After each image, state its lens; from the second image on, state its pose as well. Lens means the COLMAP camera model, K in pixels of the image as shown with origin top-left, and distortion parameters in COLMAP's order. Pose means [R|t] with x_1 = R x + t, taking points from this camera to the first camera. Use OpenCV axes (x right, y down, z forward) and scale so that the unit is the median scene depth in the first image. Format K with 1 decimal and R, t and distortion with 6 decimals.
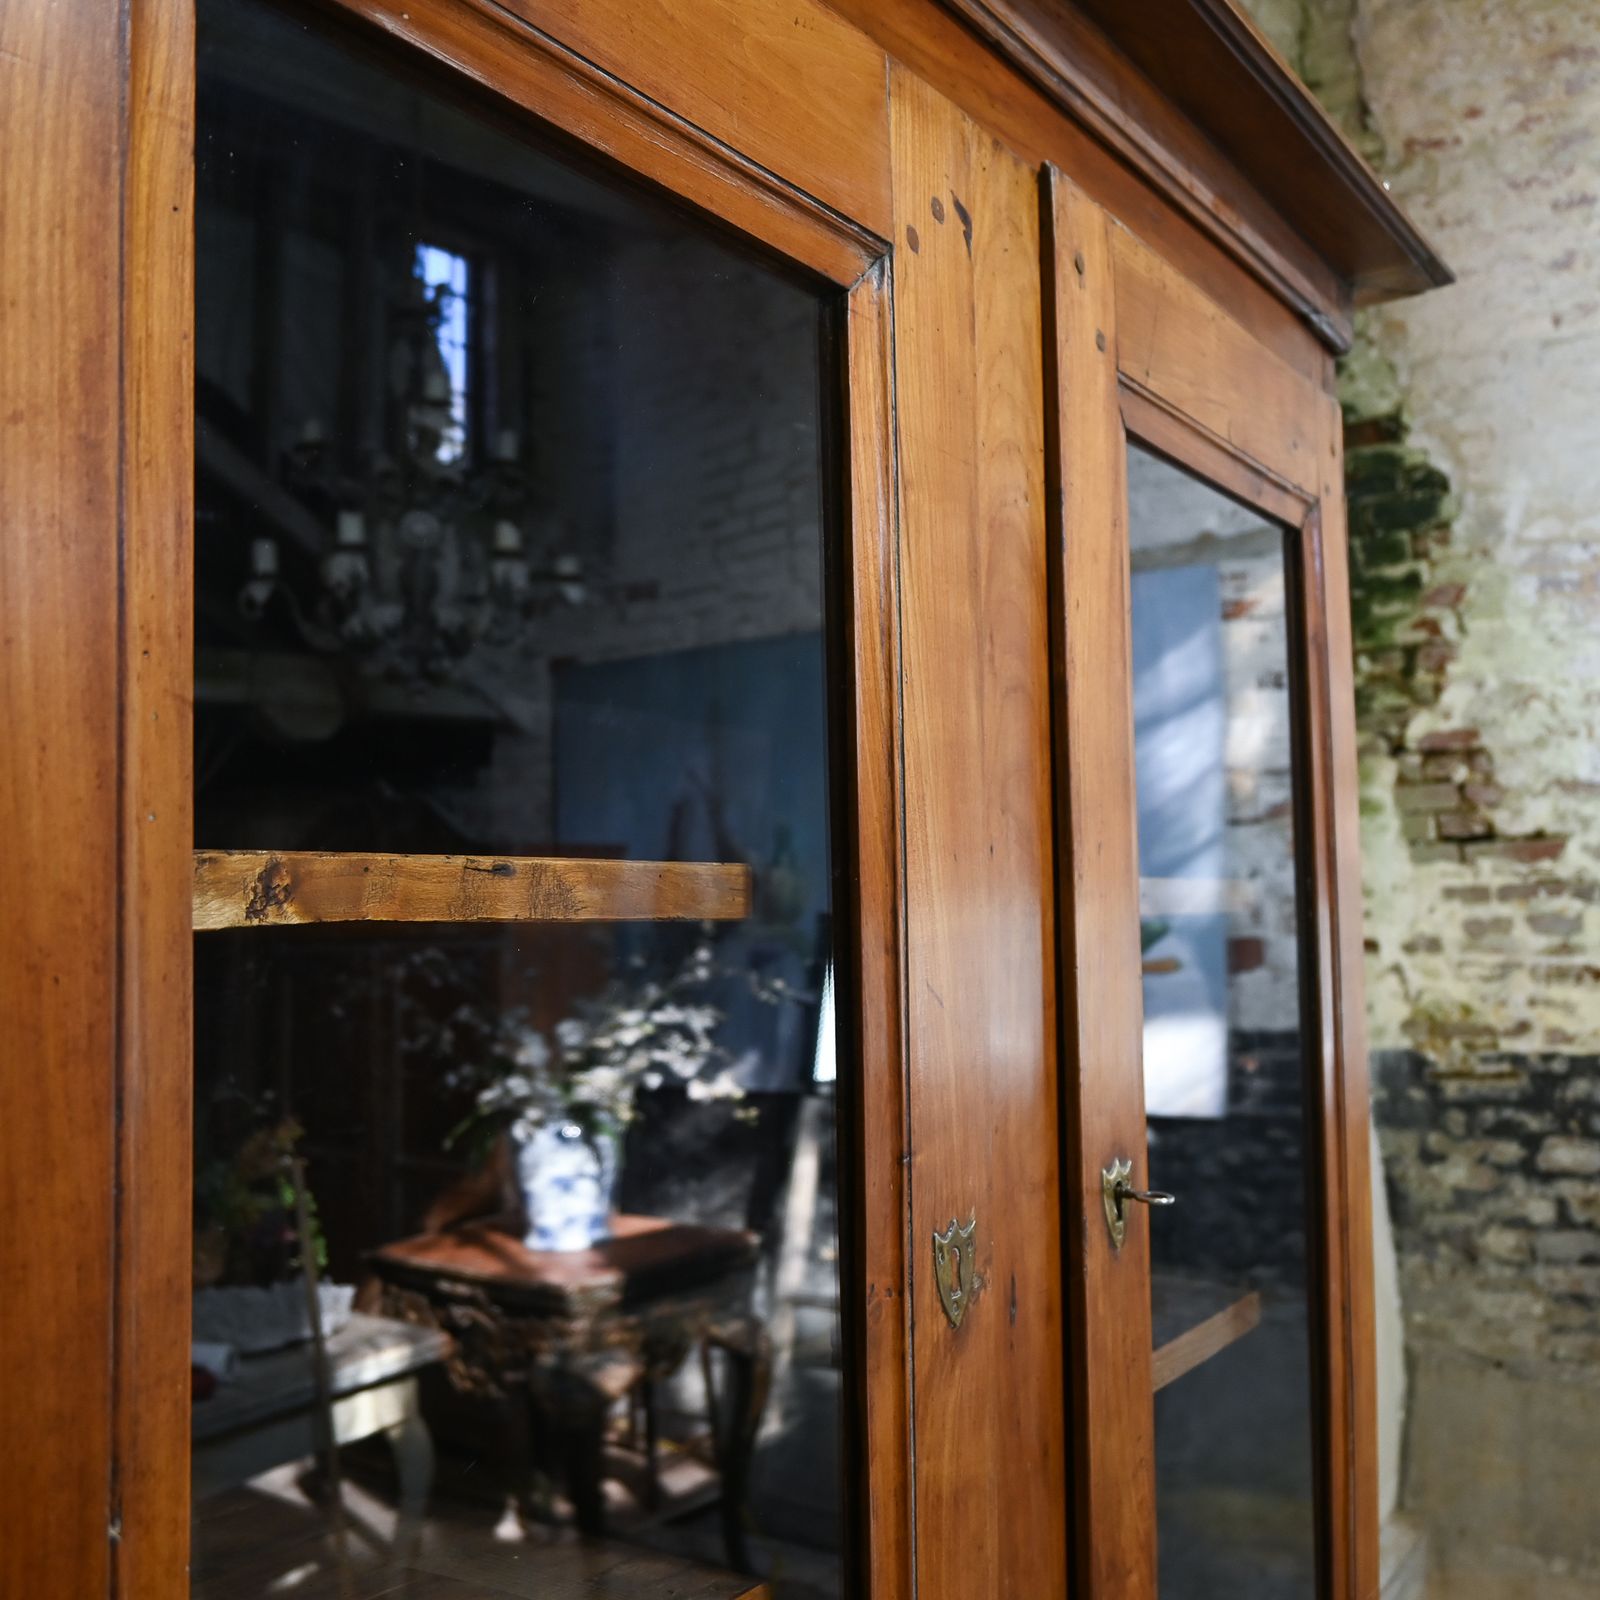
lens RADIAL K [[1633.5, 0, 817.2], [0, 1633.5, 813.0], [0, 0, 1]] dist [-0.001910, 0.000000]
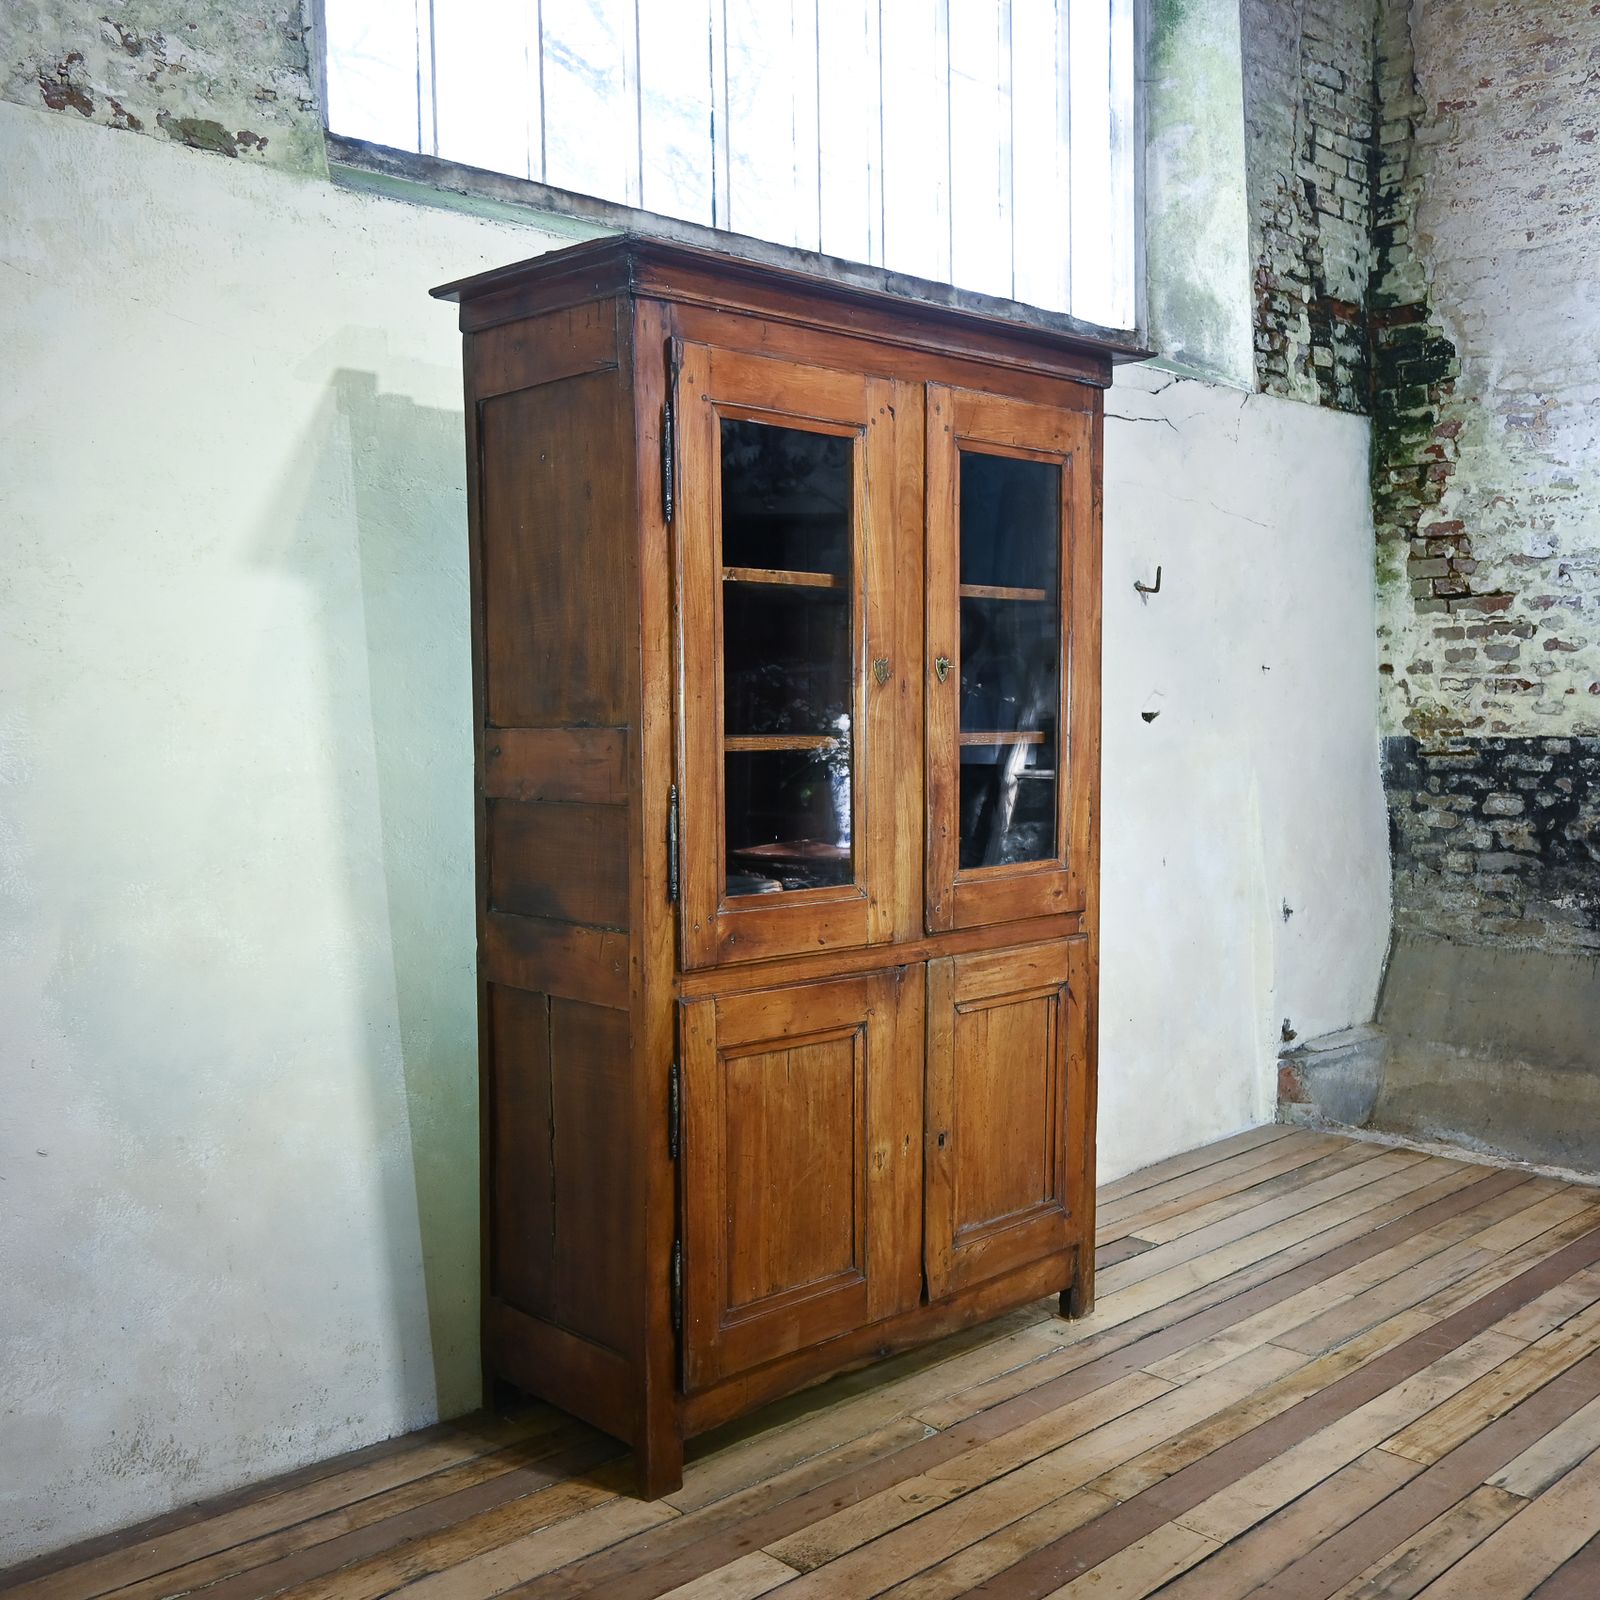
lens RADIAL K [[1633.5, 0, 802.6], [0, 1633.5, 809.3], [0, 0, 1]] dist [-0.001910, 0.000000]
pose [[0.974050, 0.025547, -0.224885, 0.175402], [0.003163, 0.991976, 0.126388, 0.020492], [0.226309, -0.123819, 0.966154, -0.659383]]
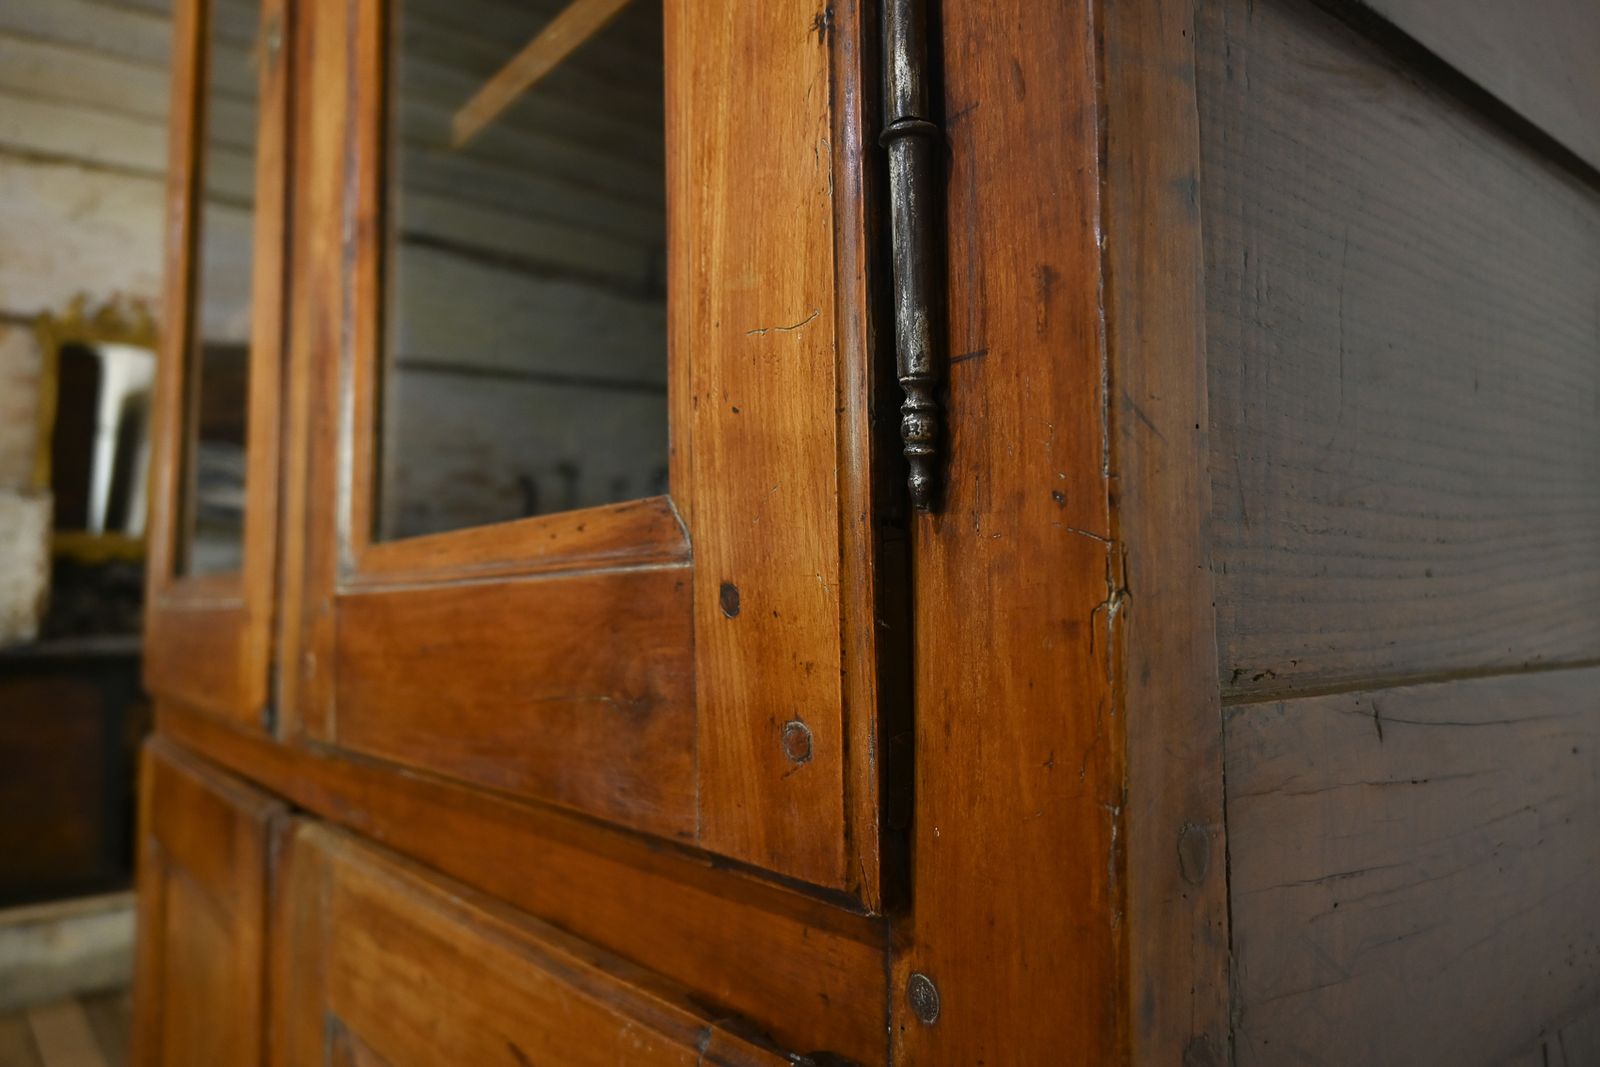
lens RADIAL K [[1085.2, 0, 790.5], [0, 1085.2, 540.8], [0, 0, 1]] dist [0.005855, -0.007795]
pose [[-0.299919, -0.047695, -0.952772, 0.203275], [0.067566, 0.995179, -0.071087, 0.187403], [0.951569, -0.085695, -0.295251, 0.362302]]
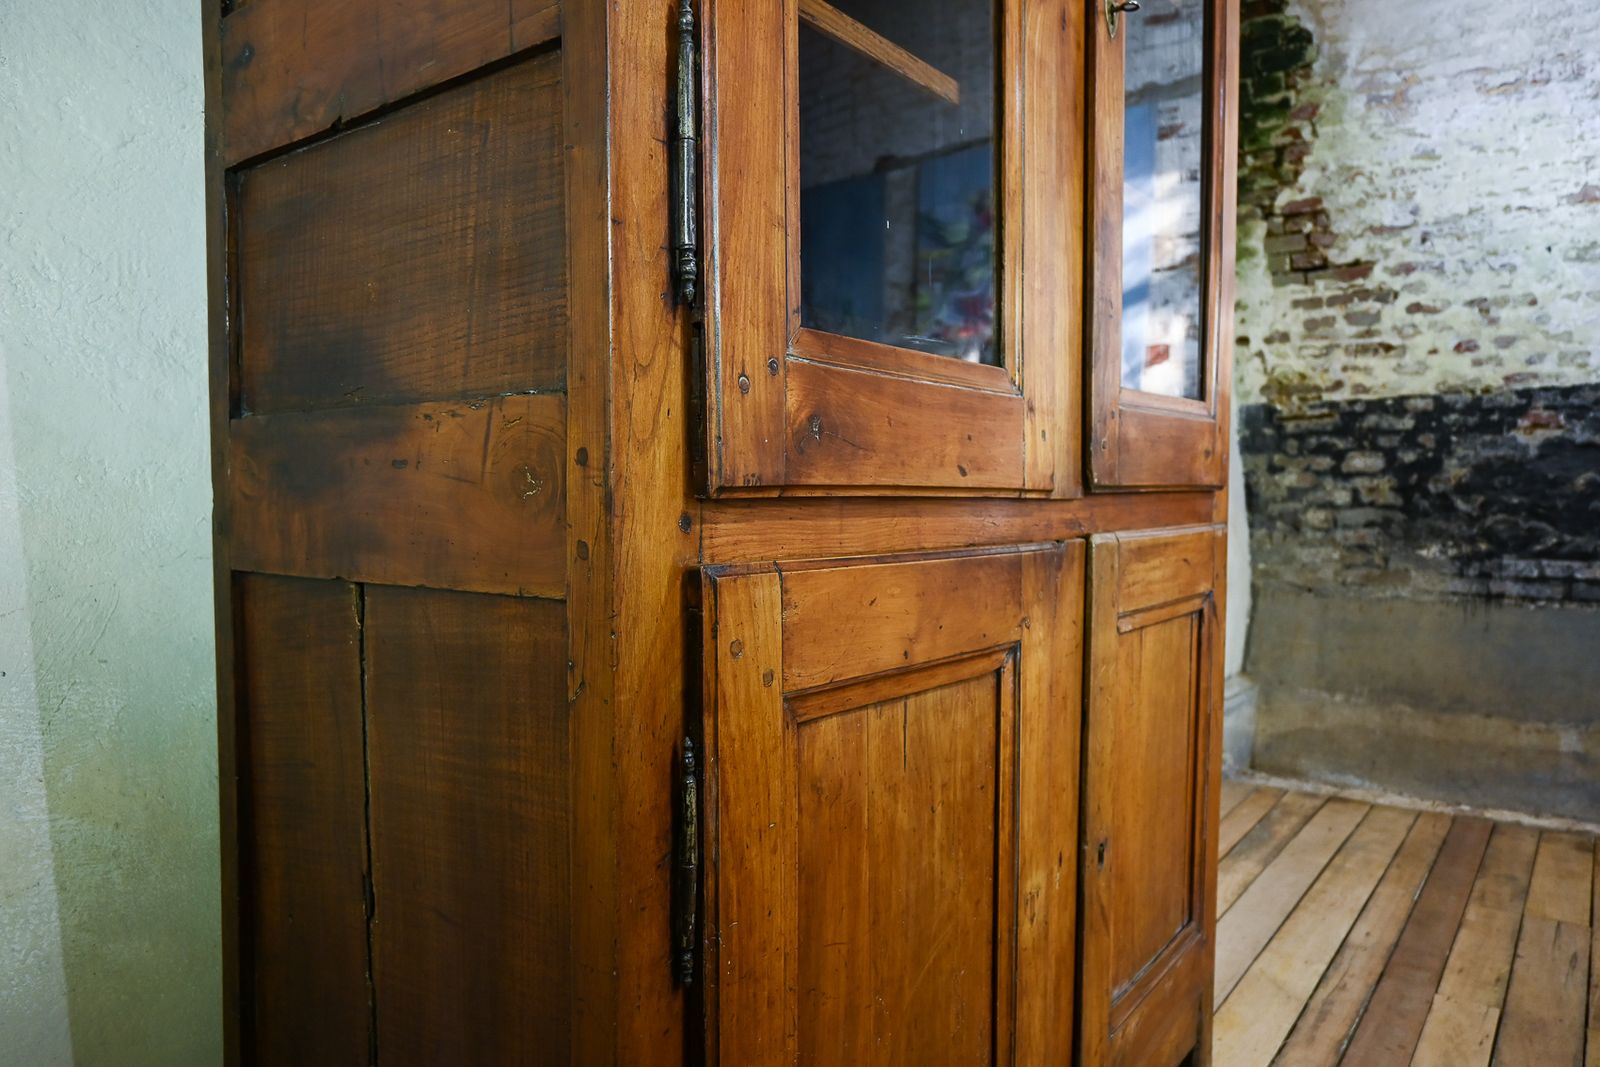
lens RADIAL K [[1085.2, 0, 801.5], [0, 1085.2, 537.1], [0, 0, 1]] dist [0.005855, -0.007795]
pose [[0.997766, 0.017887, -0.064365, -0.025329], [-0.010886, 0.994143, 0.107527, 0.183124], [0.065911, -0.106586, 0.992116, -0.120641]]
